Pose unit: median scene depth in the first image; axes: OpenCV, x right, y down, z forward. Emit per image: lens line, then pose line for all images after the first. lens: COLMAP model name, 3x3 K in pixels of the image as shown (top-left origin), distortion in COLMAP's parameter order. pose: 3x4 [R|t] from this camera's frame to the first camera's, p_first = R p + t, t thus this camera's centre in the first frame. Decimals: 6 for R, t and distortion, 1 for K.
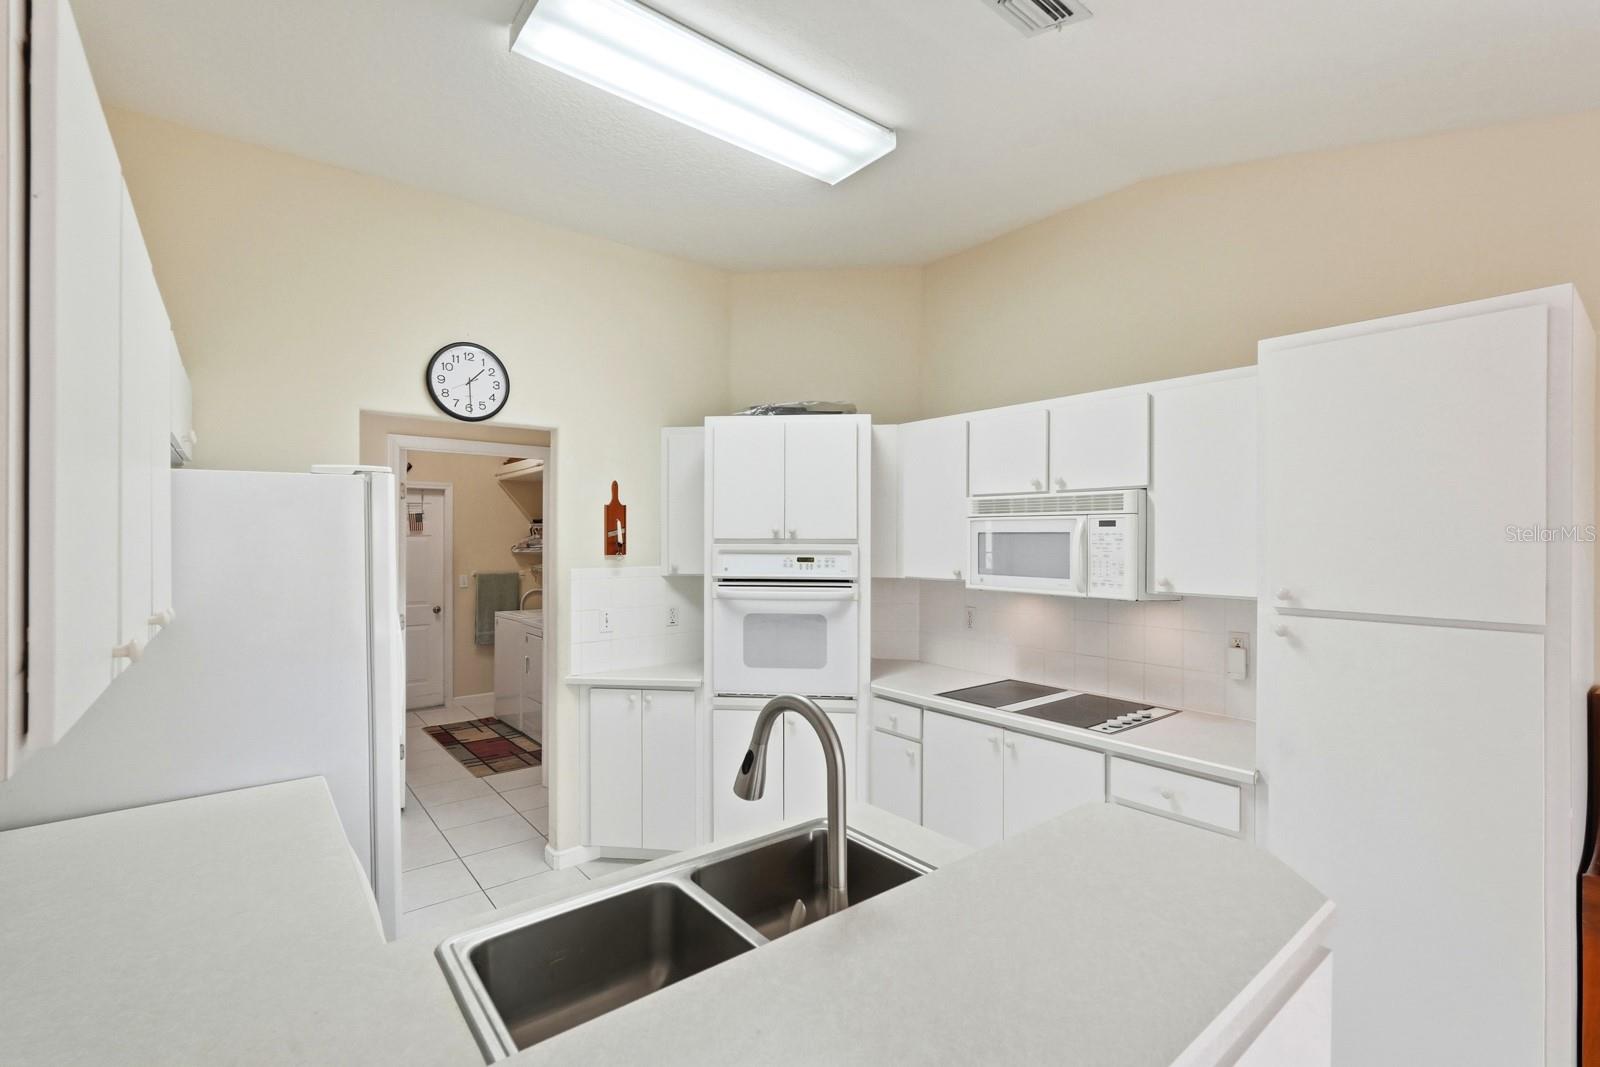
lens RADIAL K [[721.4, 0, 804.8], [0, 721.4, 531.8], [0, 0, 1]] dist [-0.012721, 0.004633]
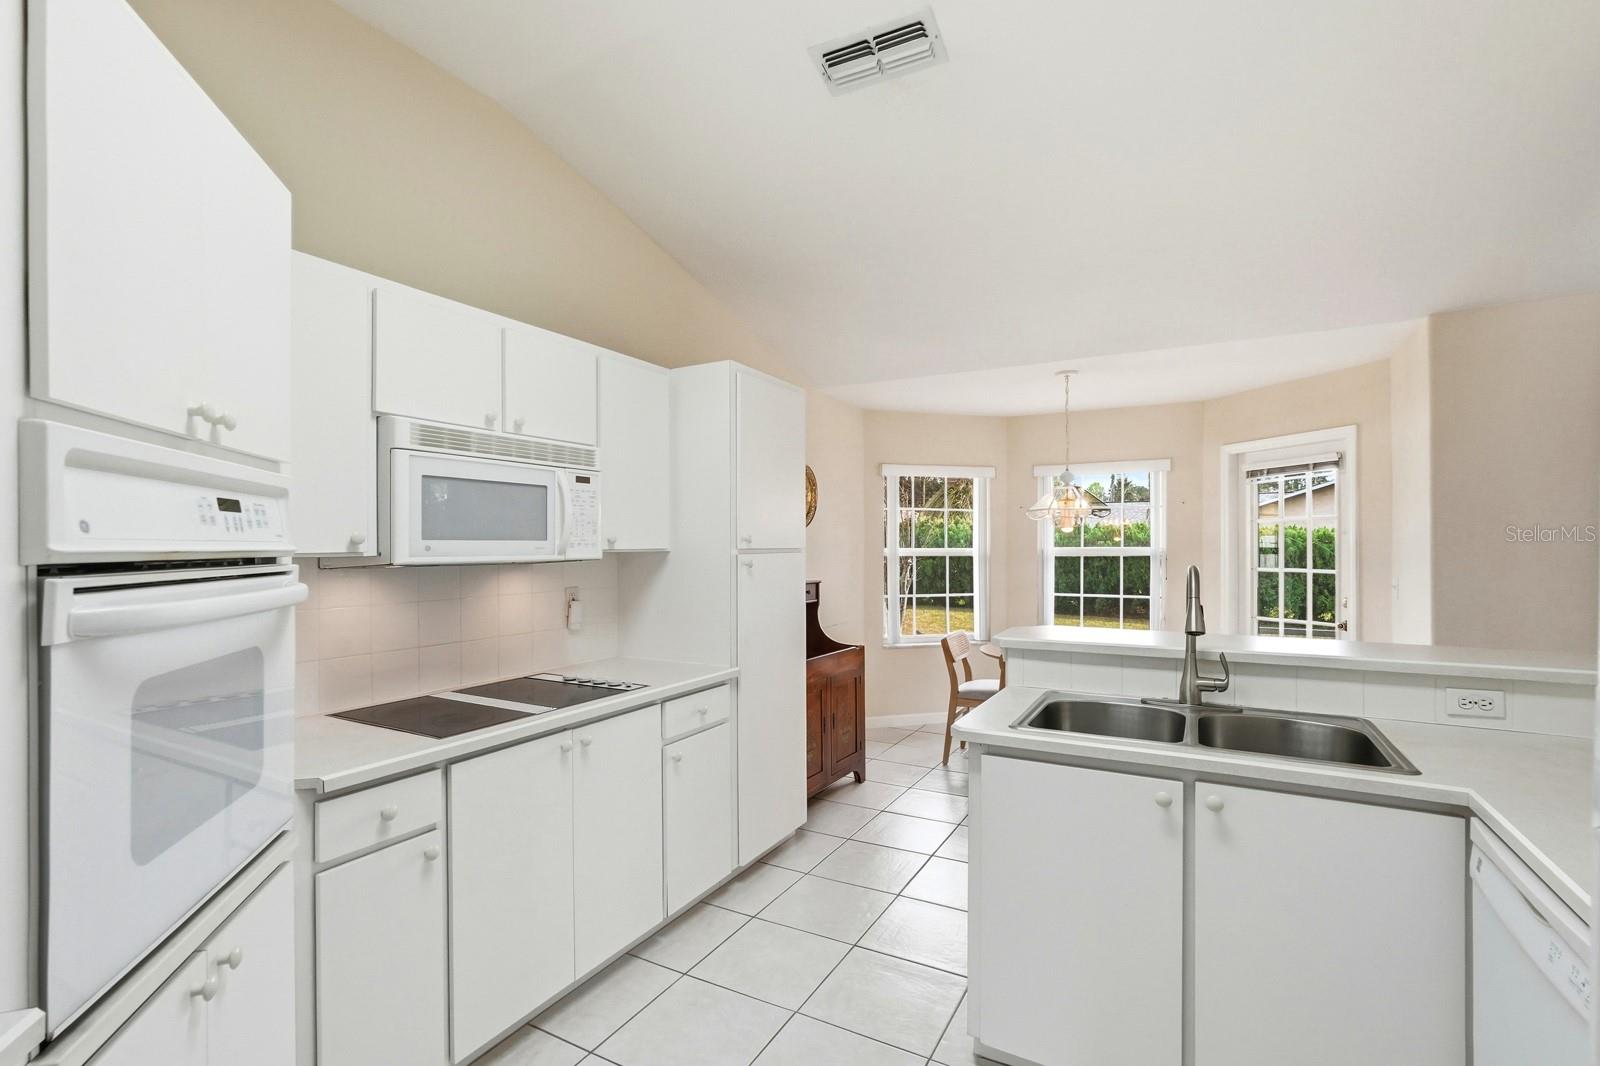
lens RADIAL K [[721.4, 0, 787.6], [0, 721.4, 547.5], [0, 0, 1]] dist [-0.012721, 0.004633]
pose [[-0.359205, -0.002548, 0.933255, -0.519690], [-0.000541, 0.999997, 0.002522, 0.069567], [-0.933259, 0.000400, -0.359205, 1.015258]]
